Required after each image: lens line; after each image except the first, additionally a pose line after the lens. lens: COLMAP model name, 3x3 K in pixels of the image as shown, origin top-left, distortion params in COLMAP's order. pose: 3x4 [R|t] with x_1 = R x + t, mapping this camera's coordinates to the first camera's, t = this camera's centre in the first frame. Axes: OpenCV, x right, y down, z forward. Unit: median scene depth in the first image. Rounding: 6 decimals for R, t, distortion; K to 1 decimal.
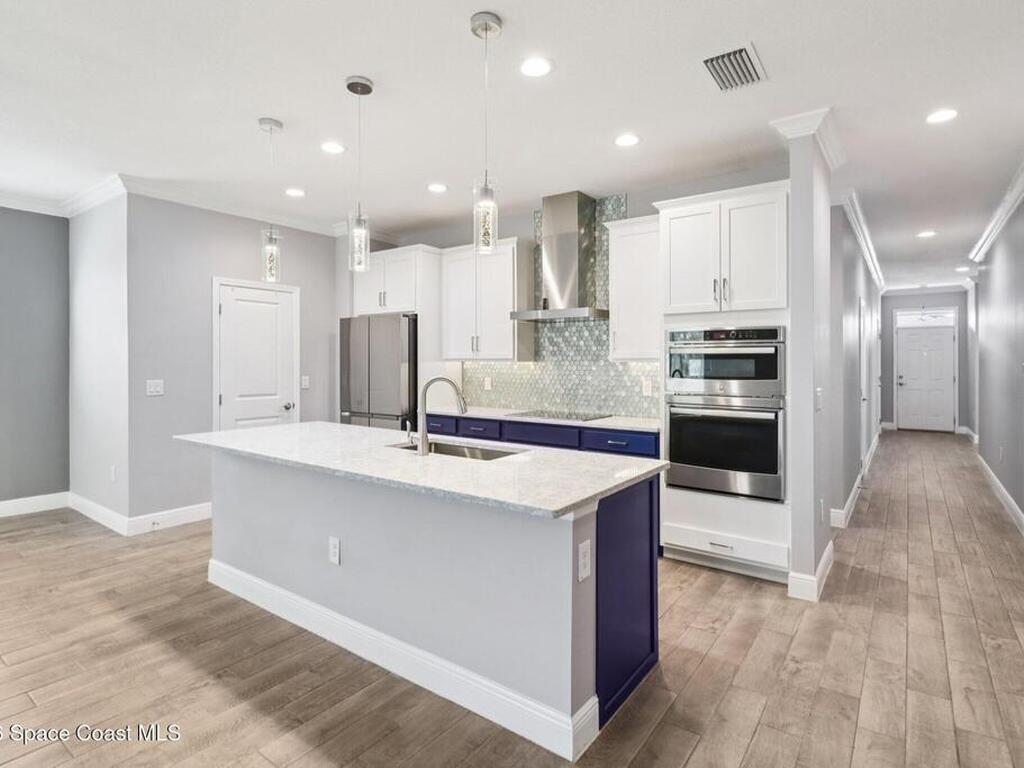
lens RADIAL K [[550.1, 0, 513.0], [0, 550.1, 364.0], [0, 0, 1]] dist [0.000133, -0.001659]
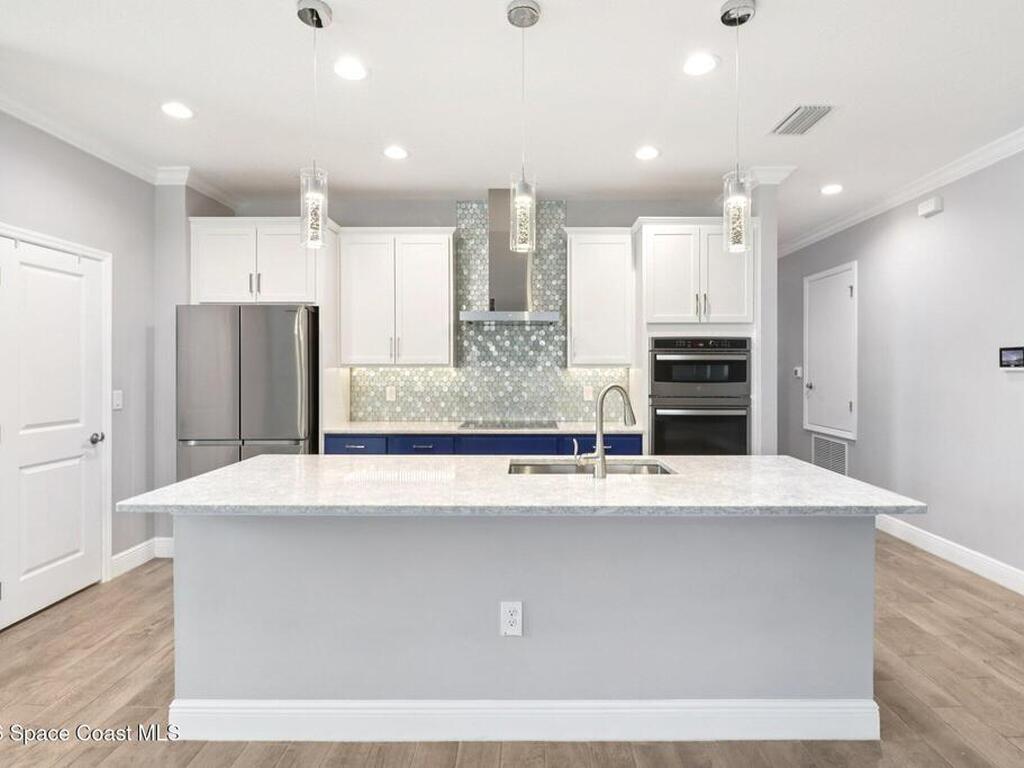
lens RADIAL K [[550.2, 0, 530.8], [0, 550.2, 368.1], [0, 0, 1]] dist [-0.001573, -0.001121]
pose [[0.807778, -0.002460, 0.589482, -0.445053], [0.004553, 0.999987, -0.002066, -0.001197], [-0.589469, 0.004353, 0.807779, 0.224027]]
